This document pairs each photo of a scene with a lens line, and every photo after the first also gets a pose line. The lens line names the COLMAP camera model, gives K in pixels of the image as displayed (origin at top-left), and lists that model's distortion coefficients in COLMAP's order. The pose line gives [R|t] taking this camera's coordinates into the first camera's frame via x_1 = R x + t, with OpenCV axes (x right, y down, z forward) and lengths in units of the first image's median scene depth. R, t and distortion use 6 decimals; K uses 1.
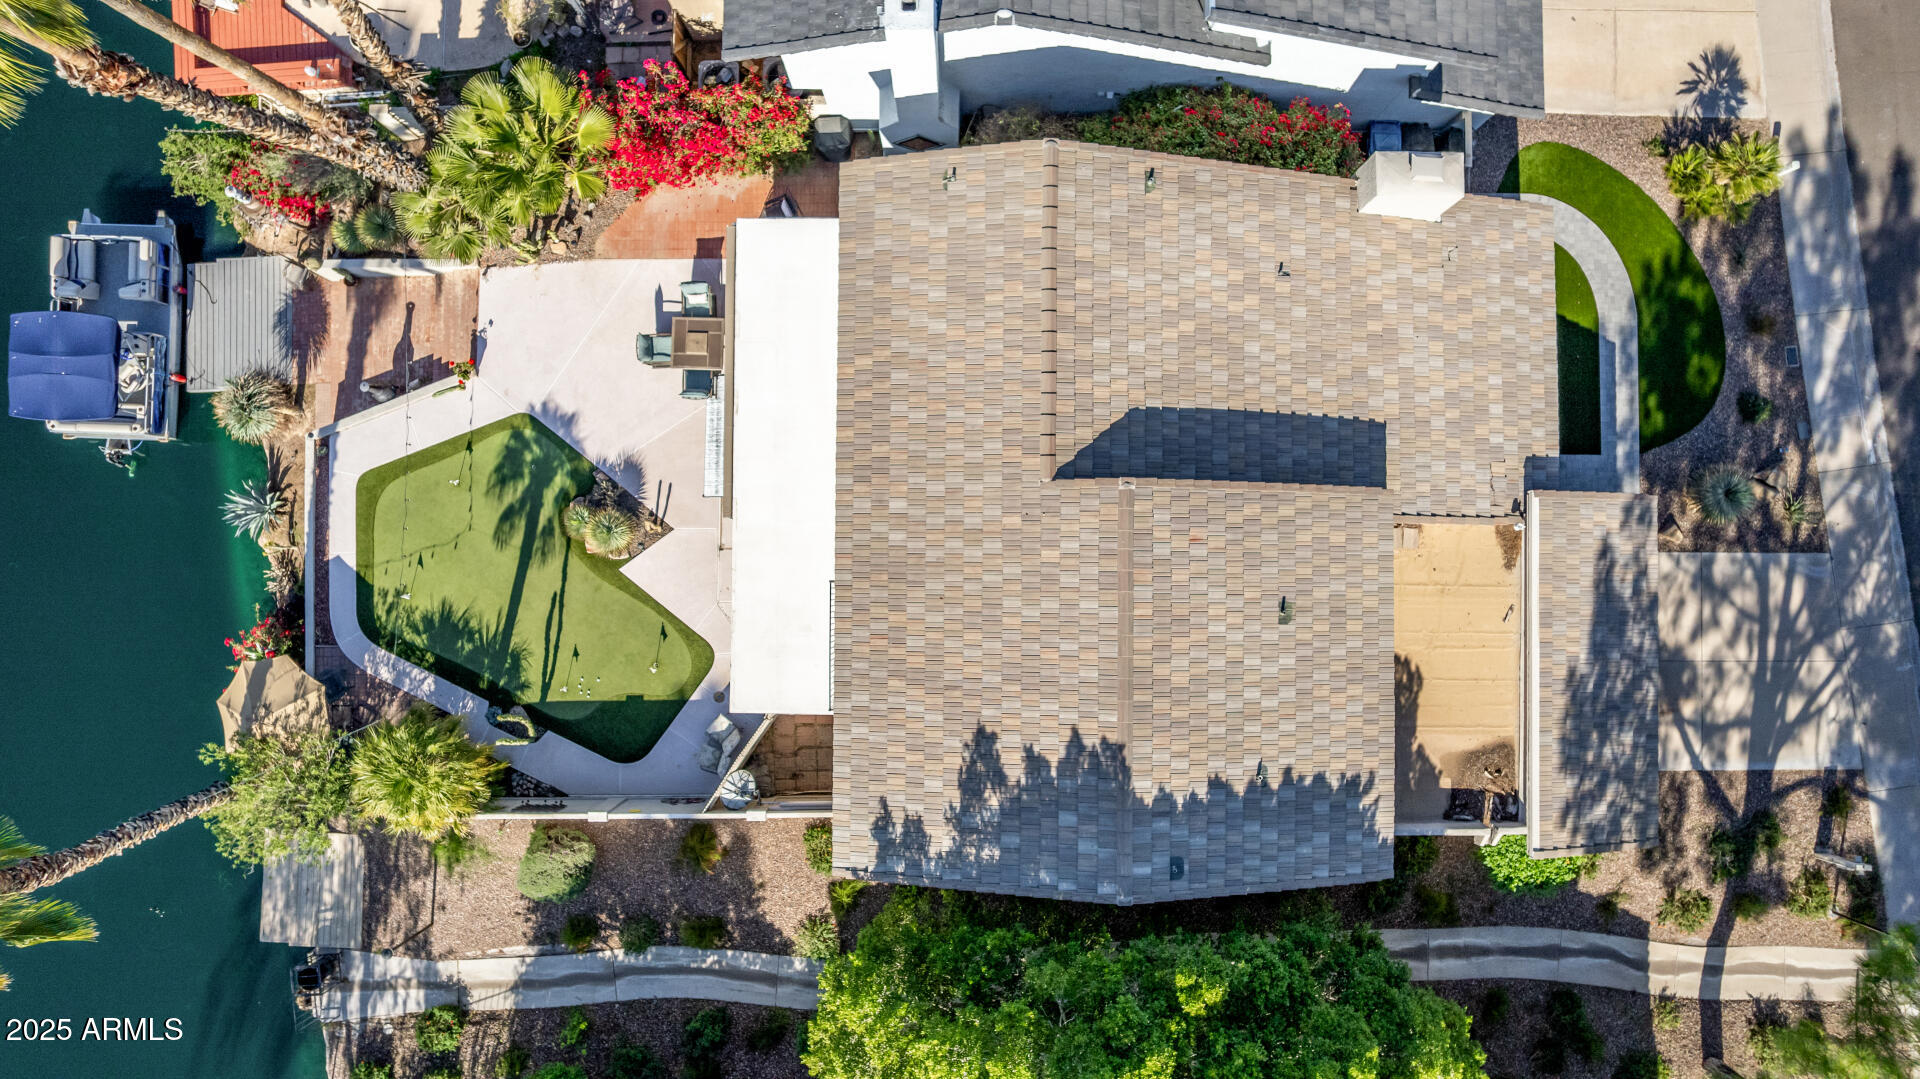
lens RADIAL K [[1214.1, 0, 960.0], [0, 1214.1, 539.5], [0, 0, 1]] dist [-0.060449, 0.031367]
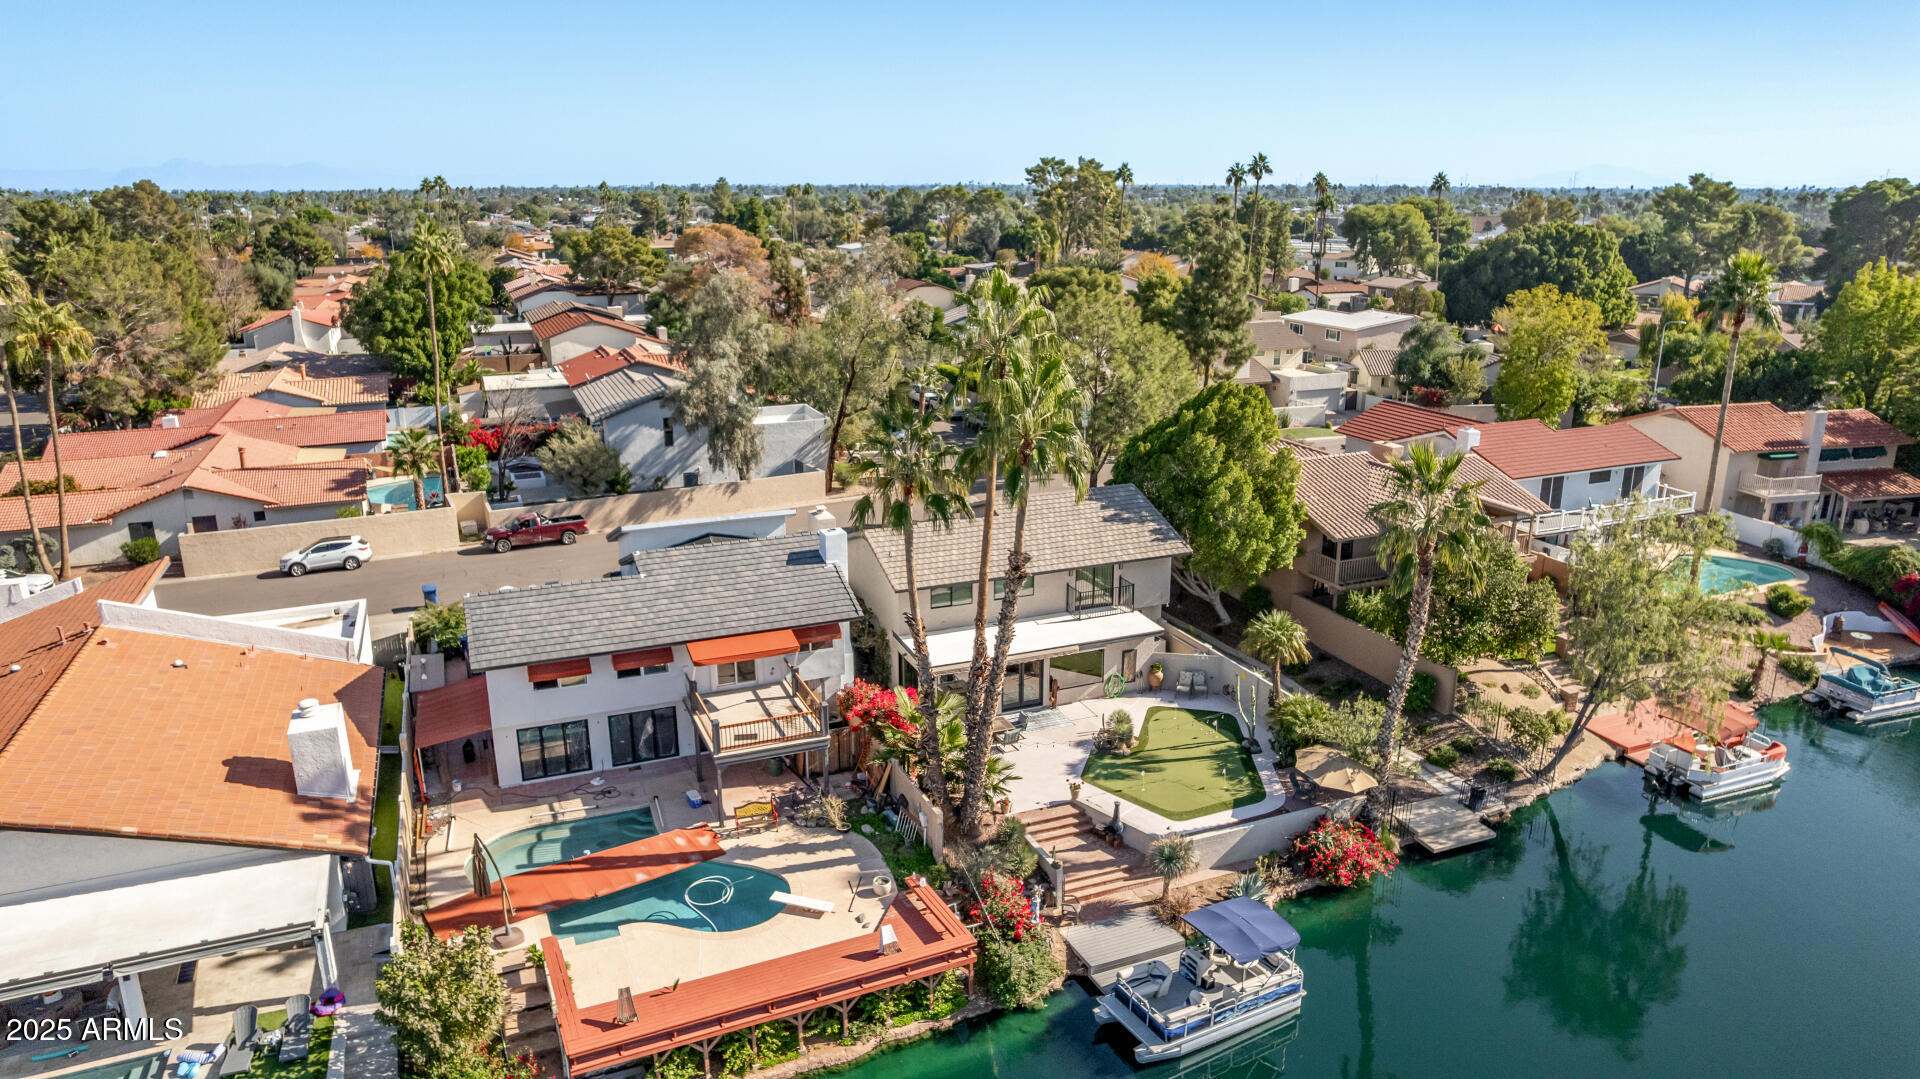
lens RADIAL K [[1241.5, 0, 979.8], [0, 1241.5, 541.7], [0, 0, 1]] dist [-0.046531, 0.000333]
pose [[-0.399014, -0.246744, 0.883122, -1.615403], [0.916555, -0.079235, 0.391982, -0.809140], [-0.026745, 0.965836, 0.257770, 0.312149]]
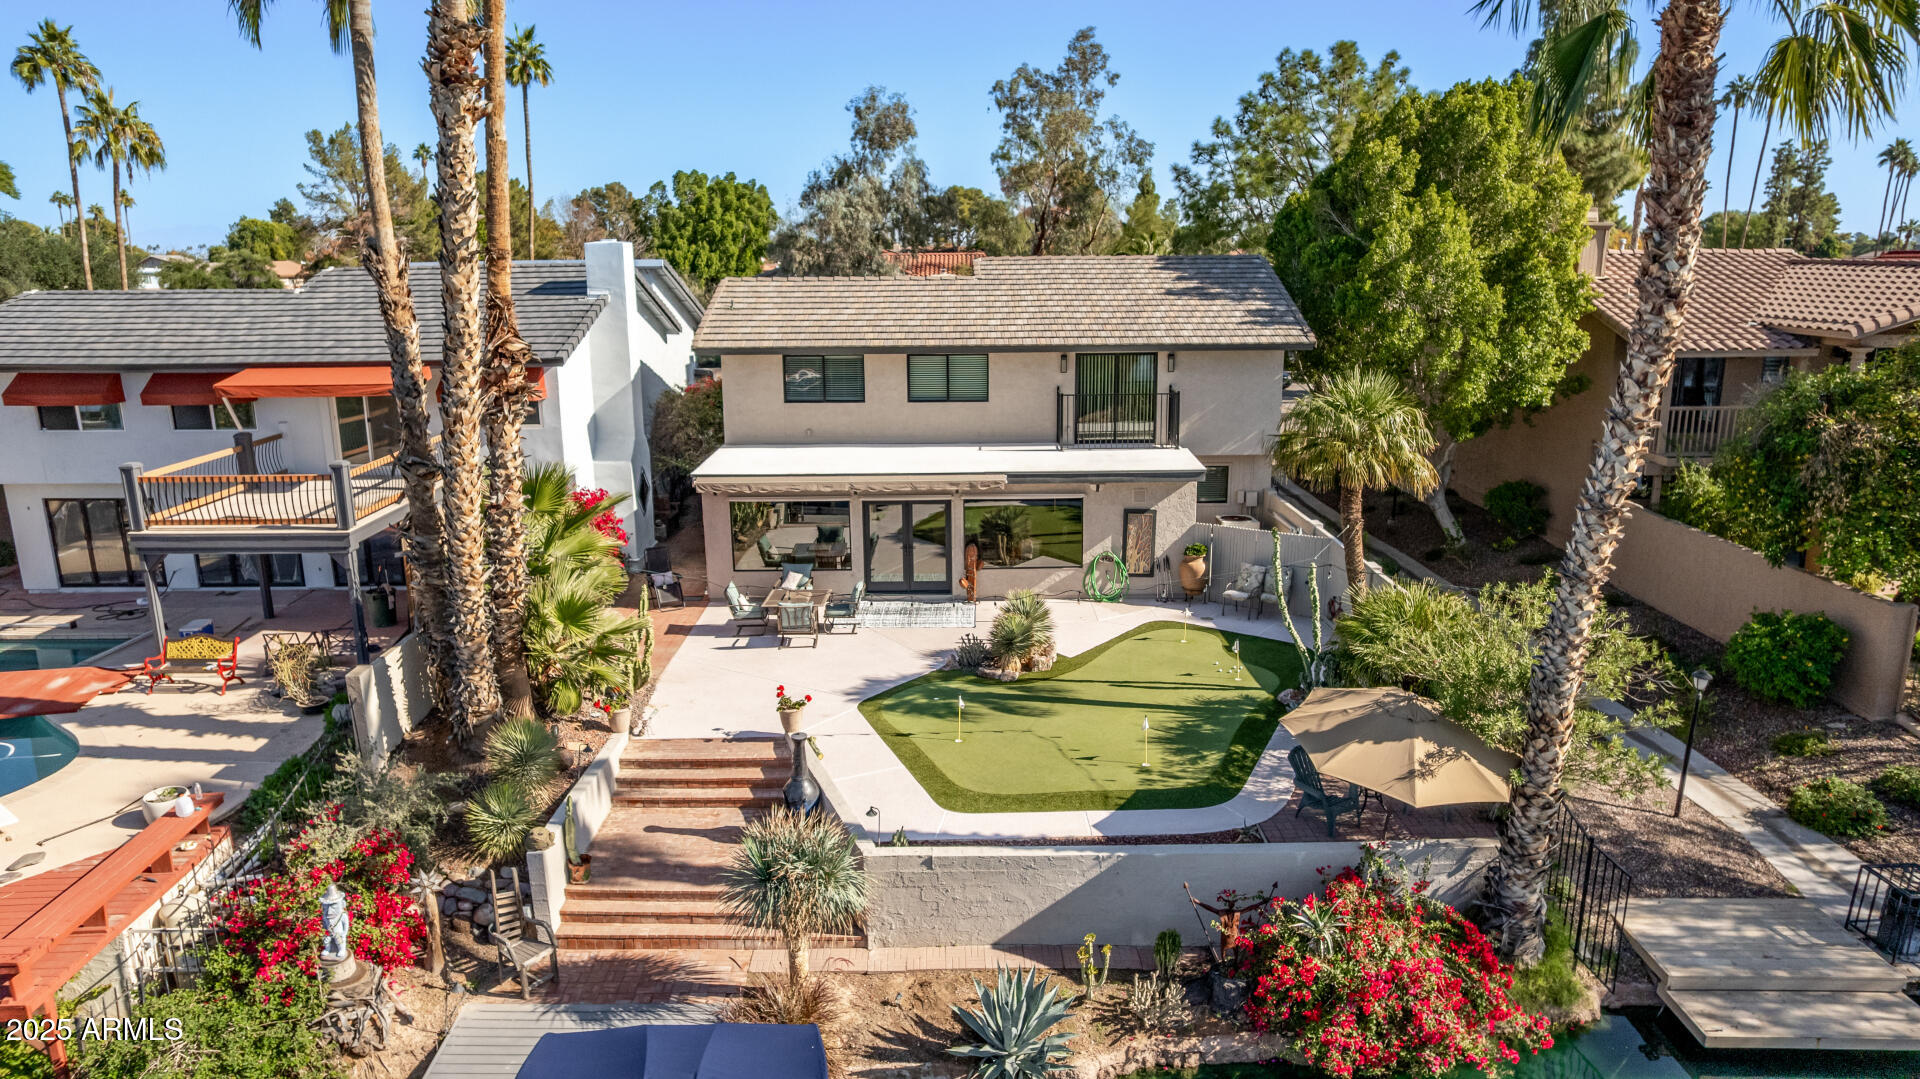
lens RADIAL K [[1232.8, 0, 963.5], [0, 1232.8, 554.4], [0, 0, 1]] dist [-0.076568, 0.069014]
pose [[-0.006488, -0.230074, 0.973152, -1.032187], [0.999707, 0.021188, 0.011674, -0.054506], [-0.023305, 0.972943, 0.229869, 0.751213]]
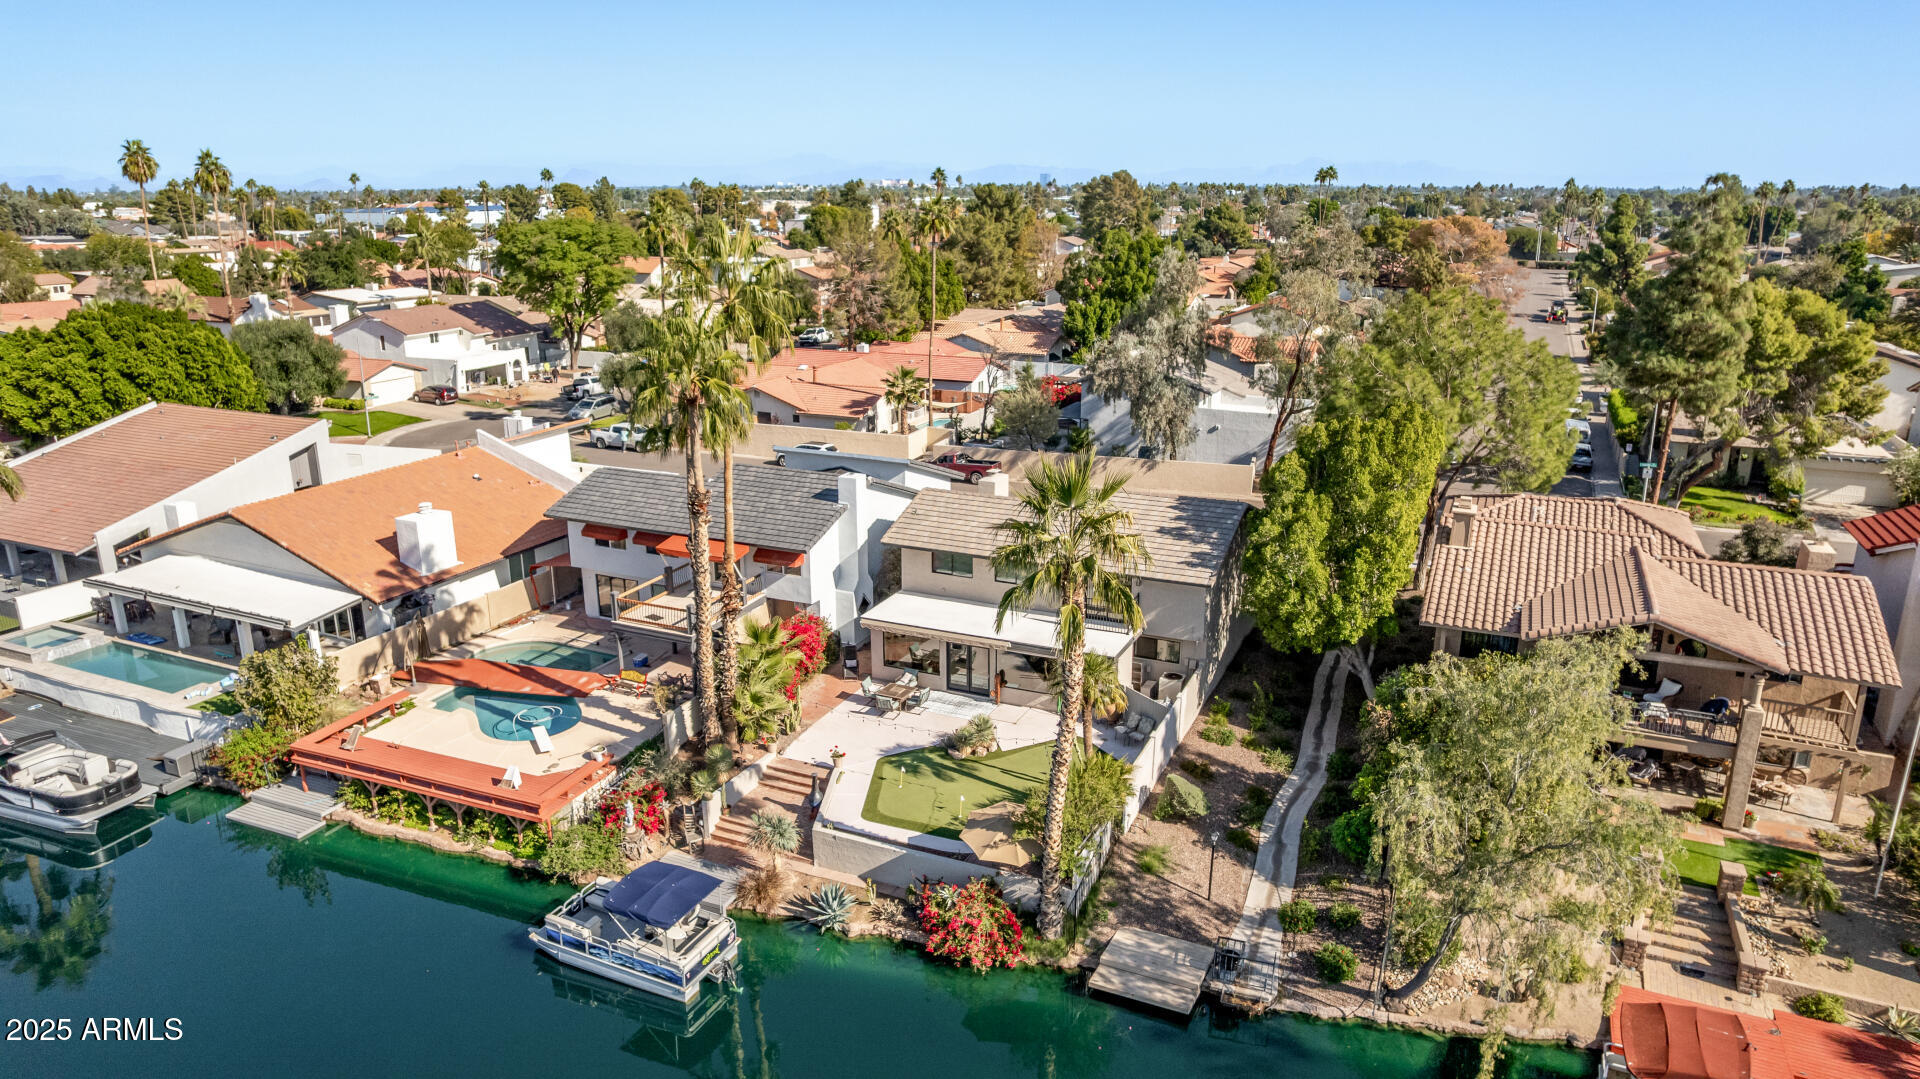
lens RADIAL K [[1232.8, 0, 963.5], [0, 1232.8, 554.4], [0, 0, 1]] dist [-0.076568, 0.069014]
pose [[0.414030, -0.255718, 0.873606, -1.570930], [0.909759, 0.148190, -0.387786, 0.535287], [-0.030295, 0.955326, 0.293997, 0.315966]]
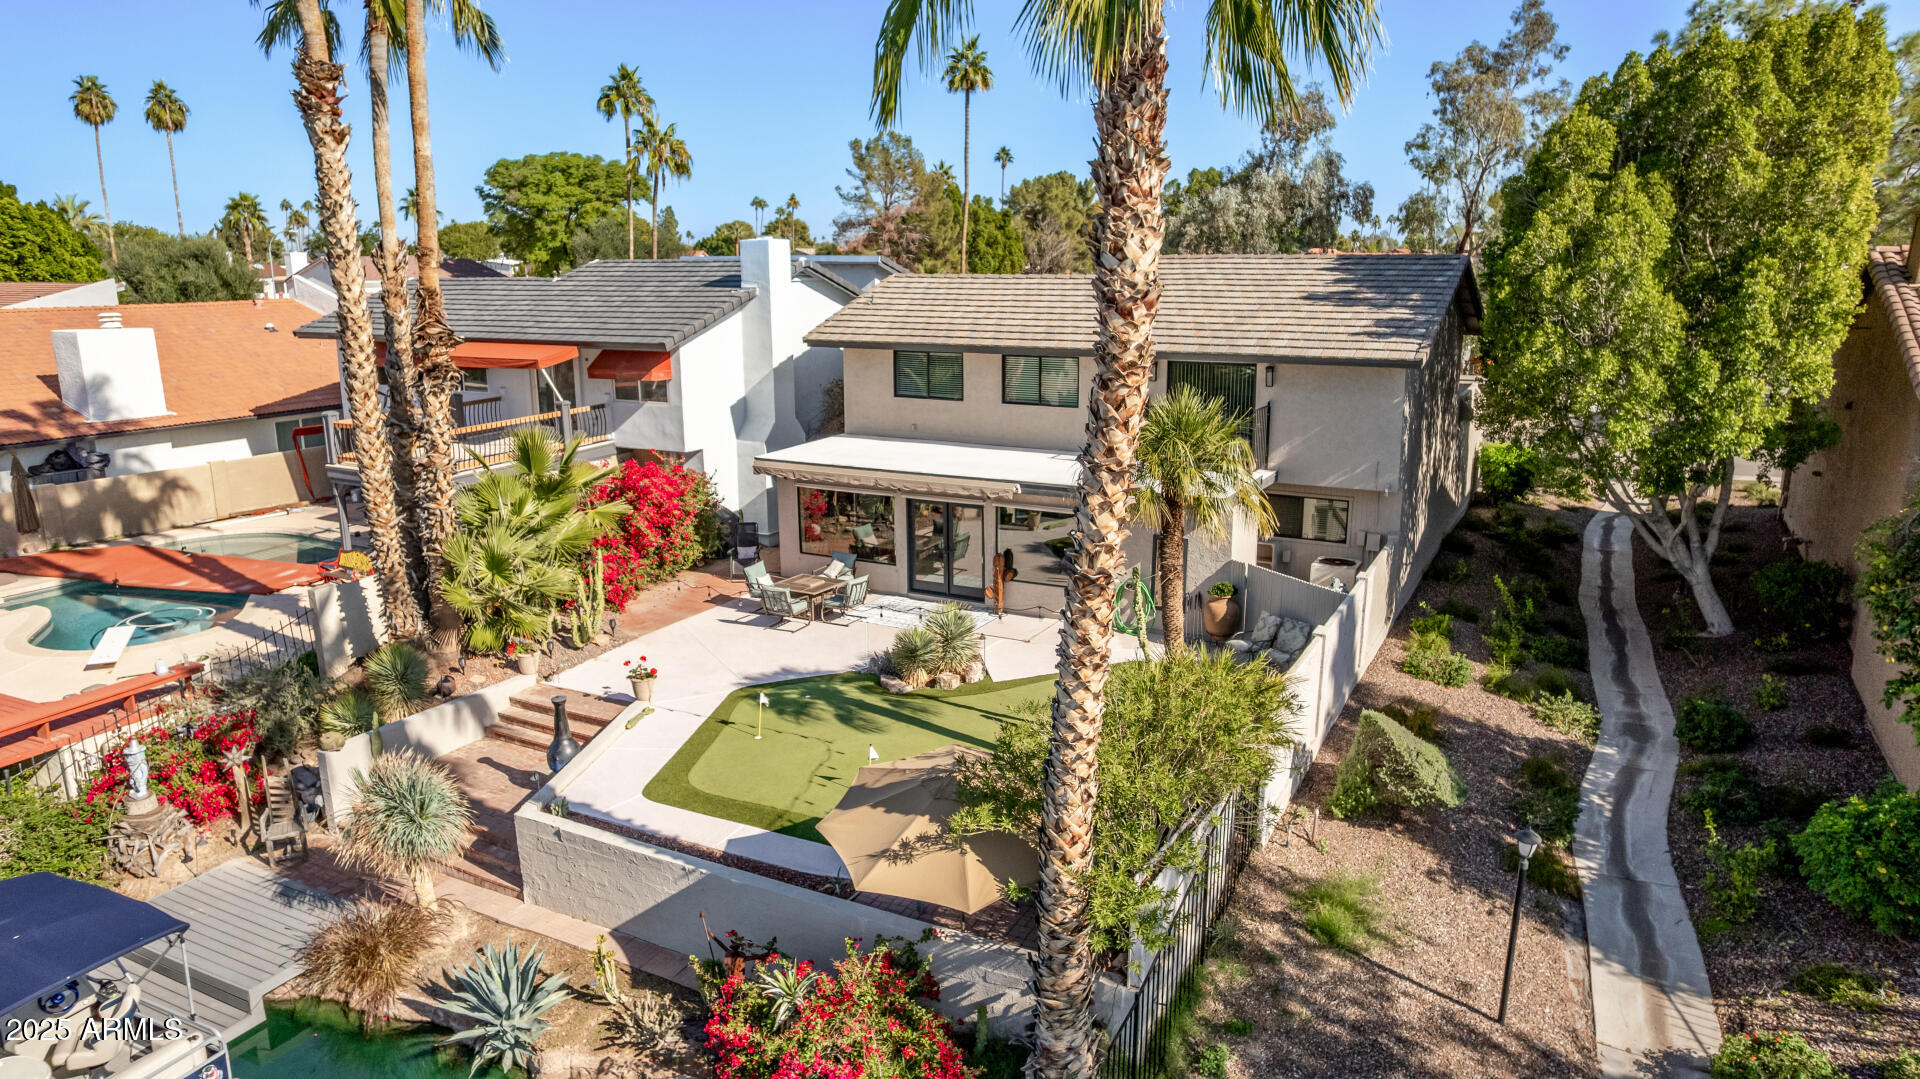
lens RADIAL K [[1232.8, 0, 963.5], [0, 1232.8, 554.4], [0, 0, 1]] dist [-0.076568, 0.069014]
pose [[0.473099, -0.202878, 0.857332, -0.908055], [0.880627, 0.137550, -0.453404, 0.332889], [-0.025940, 0.969495, 0.243735, 0.741041]]
